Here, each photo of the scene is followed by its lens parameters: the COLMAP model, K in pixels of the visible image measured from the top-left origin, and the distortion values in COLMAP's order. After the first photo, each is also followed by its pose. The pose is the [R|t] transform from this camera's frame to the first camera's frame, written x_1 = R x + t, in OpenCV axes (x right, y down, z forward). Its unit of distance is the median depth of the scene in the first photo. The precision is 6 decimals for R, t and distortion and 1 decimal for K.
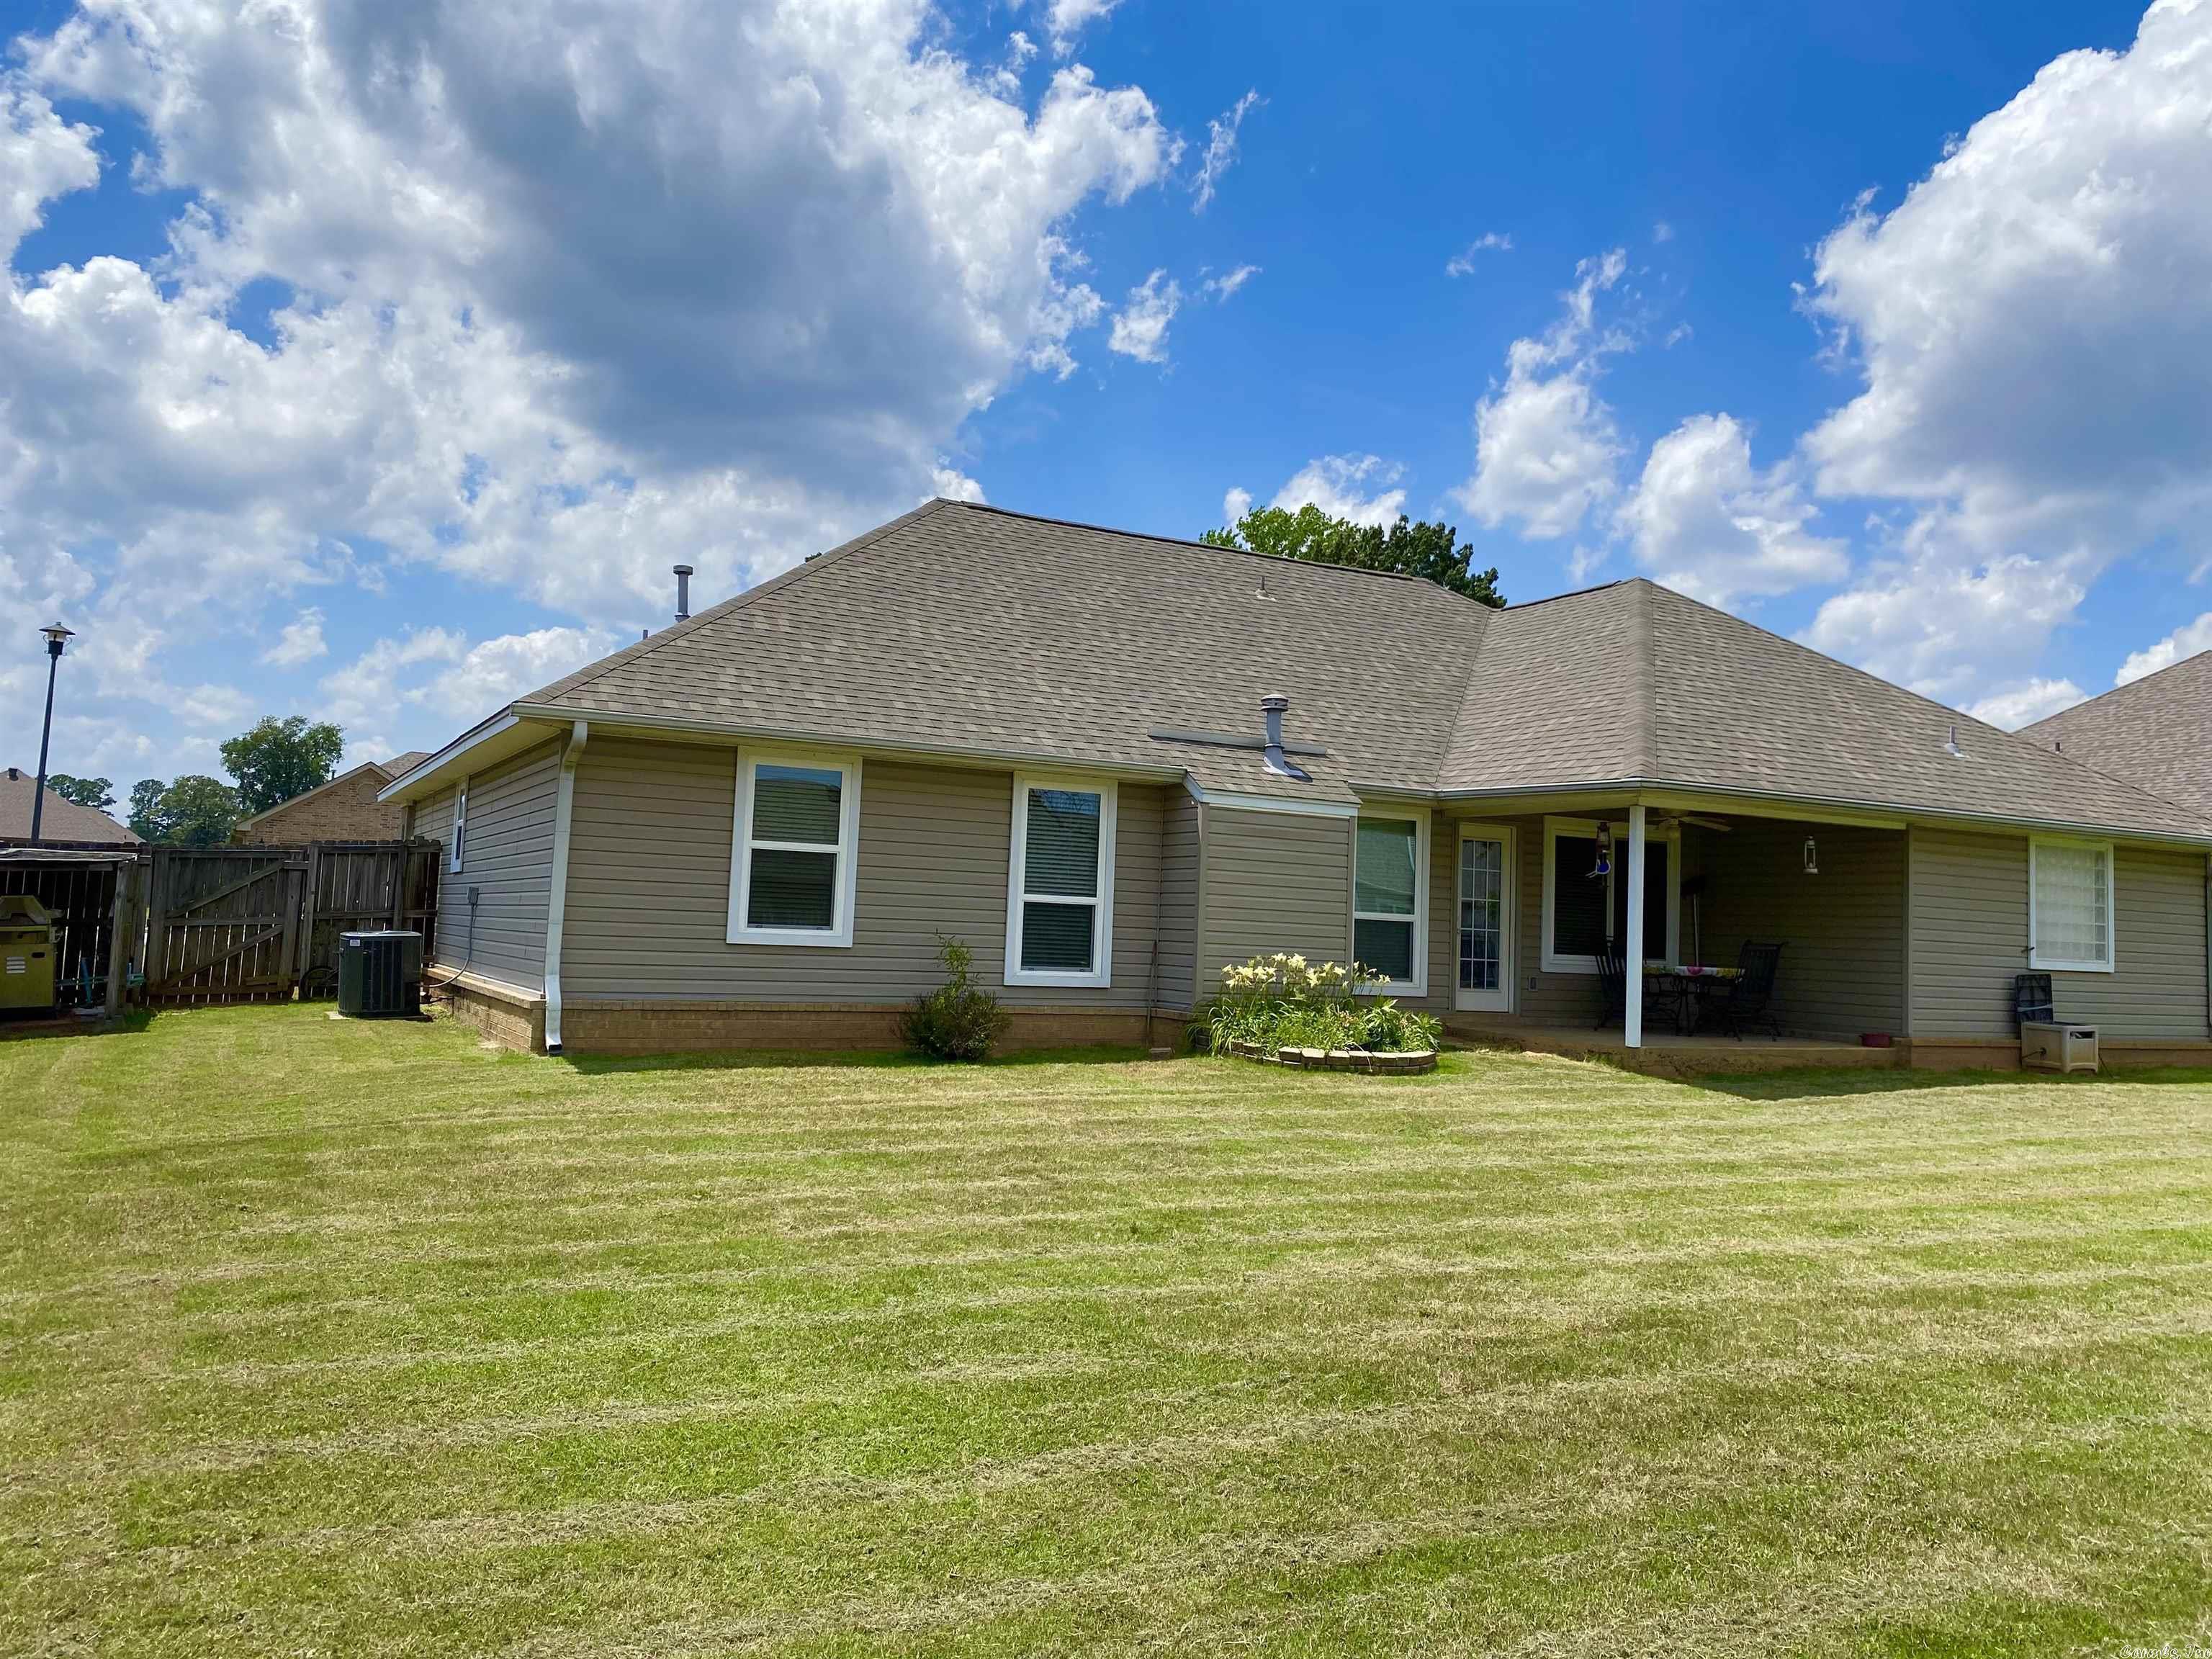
lens RADIAL K [[1684.3, 0, 1121.5], [0, 1684.3, 773.2], [0, 0, 1]] dist [0.031991, -0.035670]
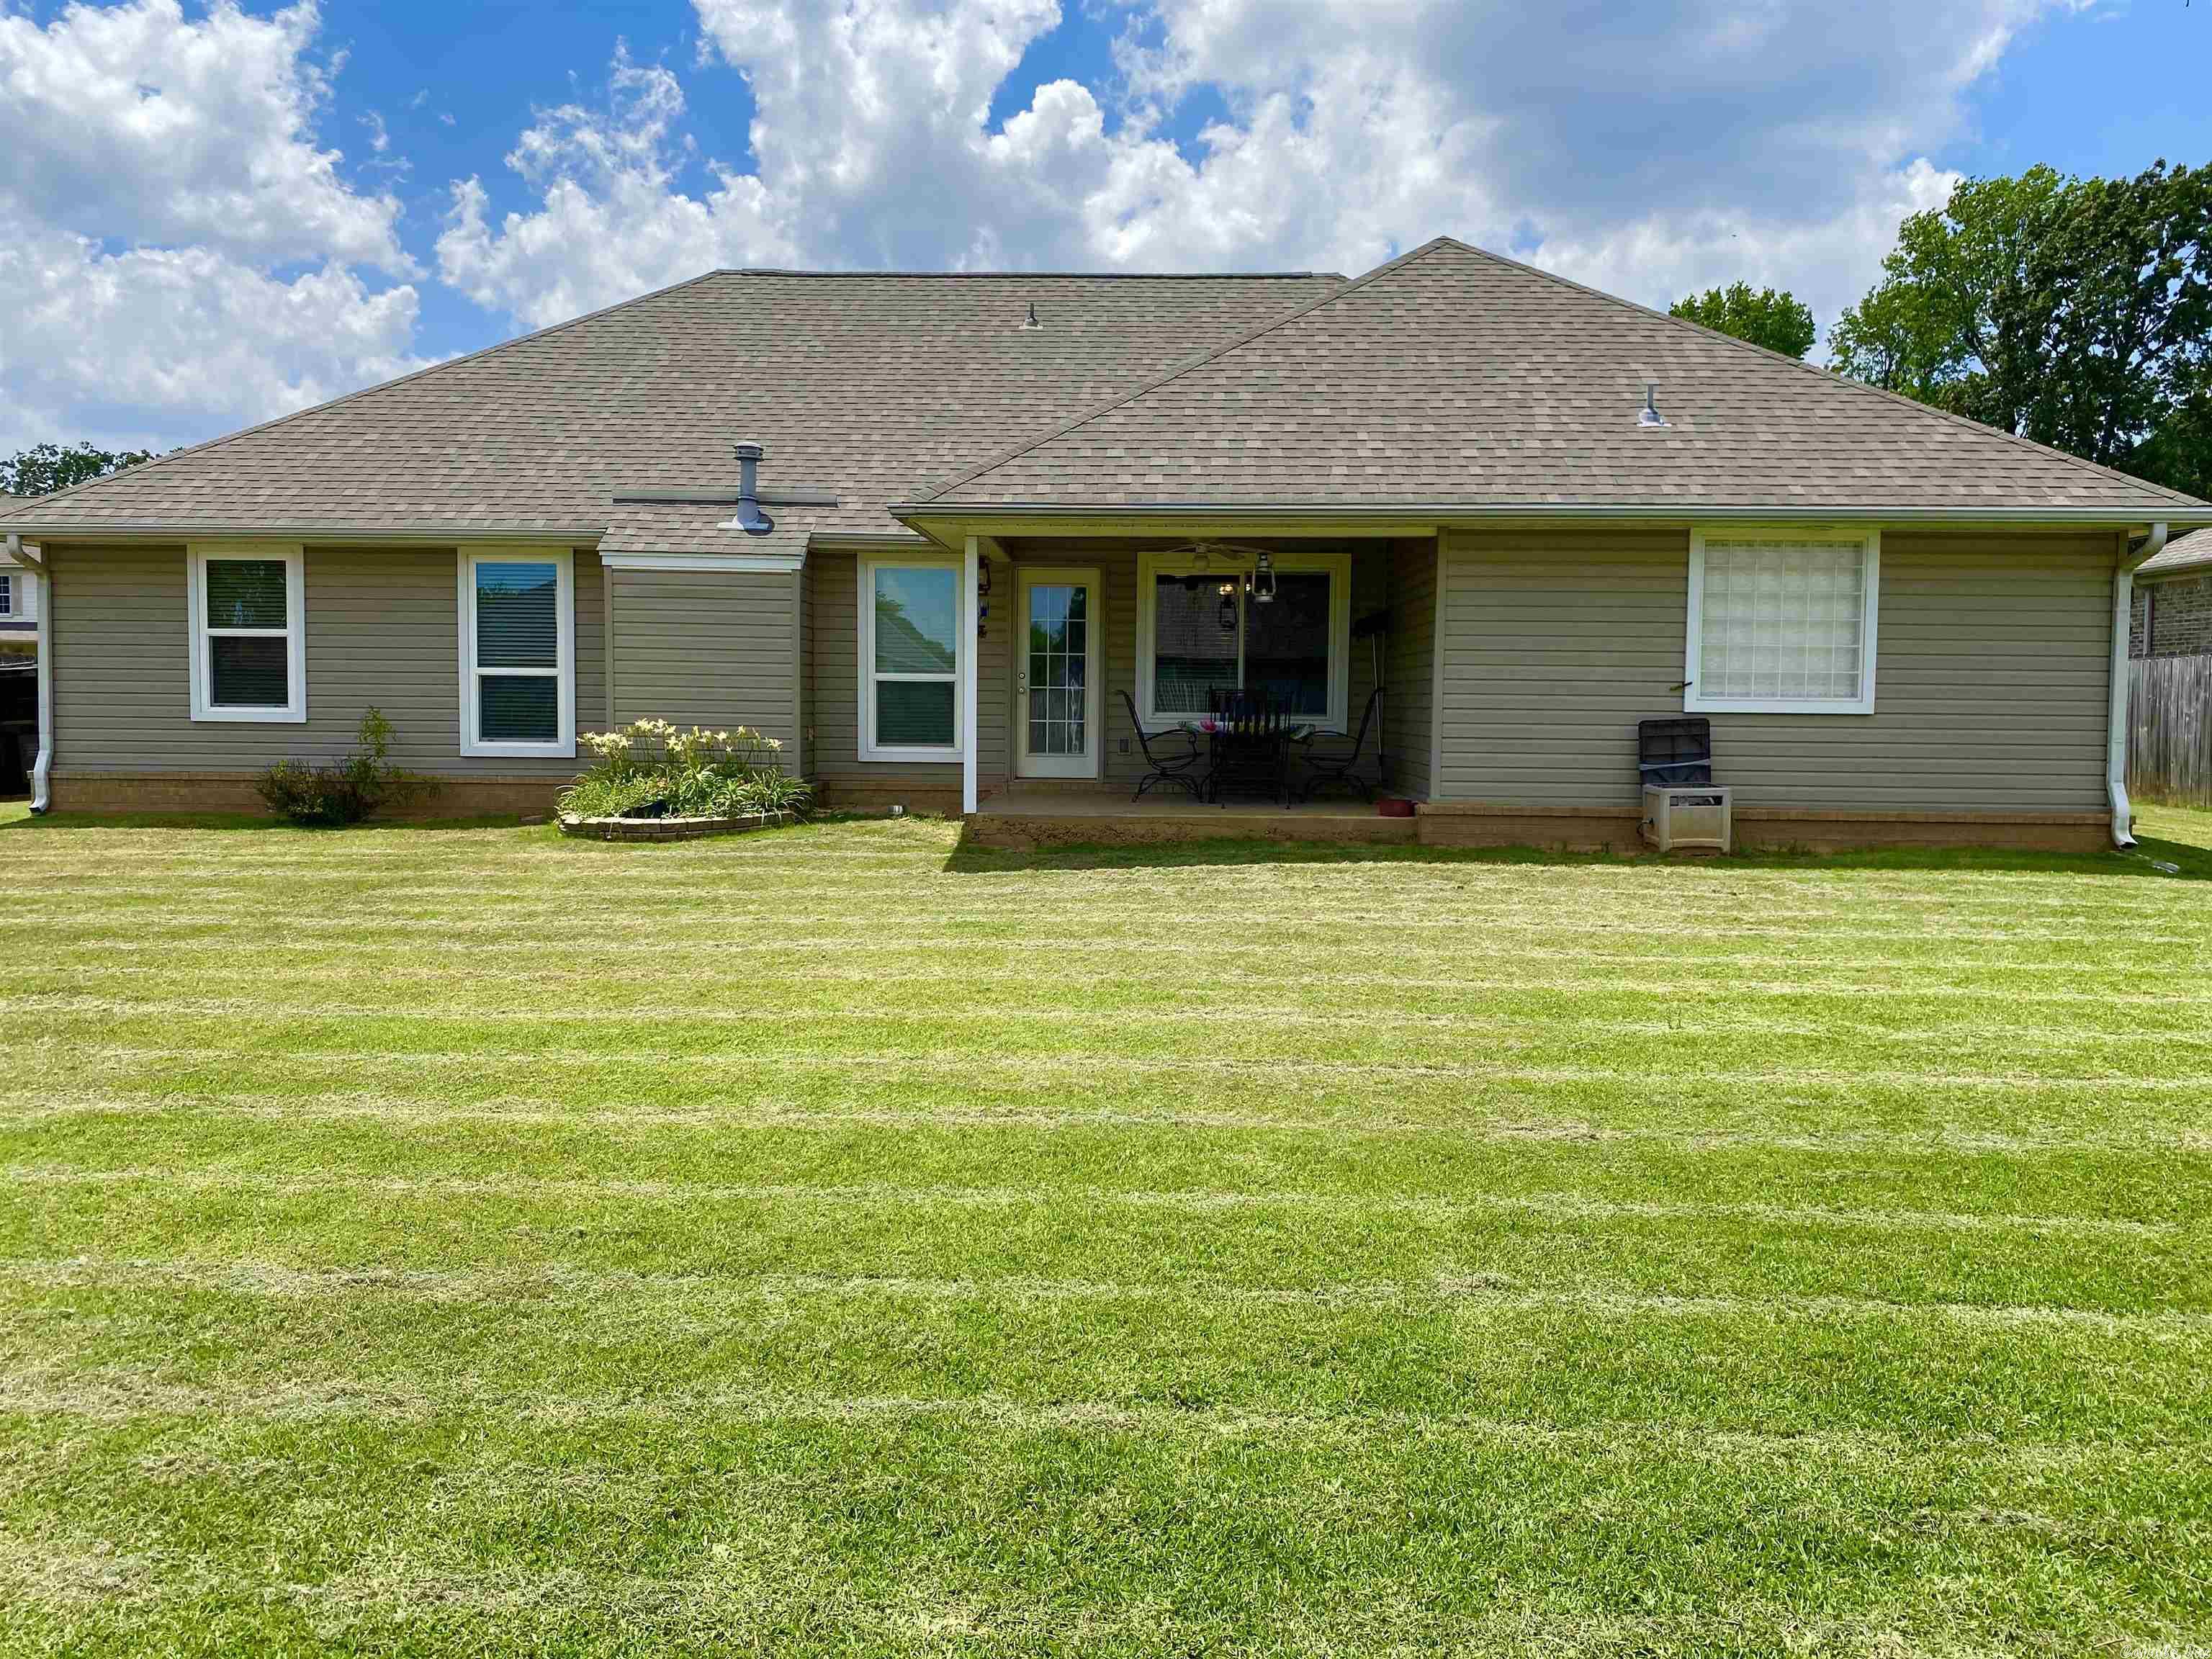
lens RADIAL K [[1762.3, 0, 1106.0], [0, 1762.3, 829.5], [0, 0, 1]] dist [0.055187, -0.081648]
pose [[0.870361, 0.001646, -0.492412, 0.765776], [0.070517, 0.989271, 0.127949, 0.055173], [0.487339, -0.146085, 0.860906, 0.231905]]
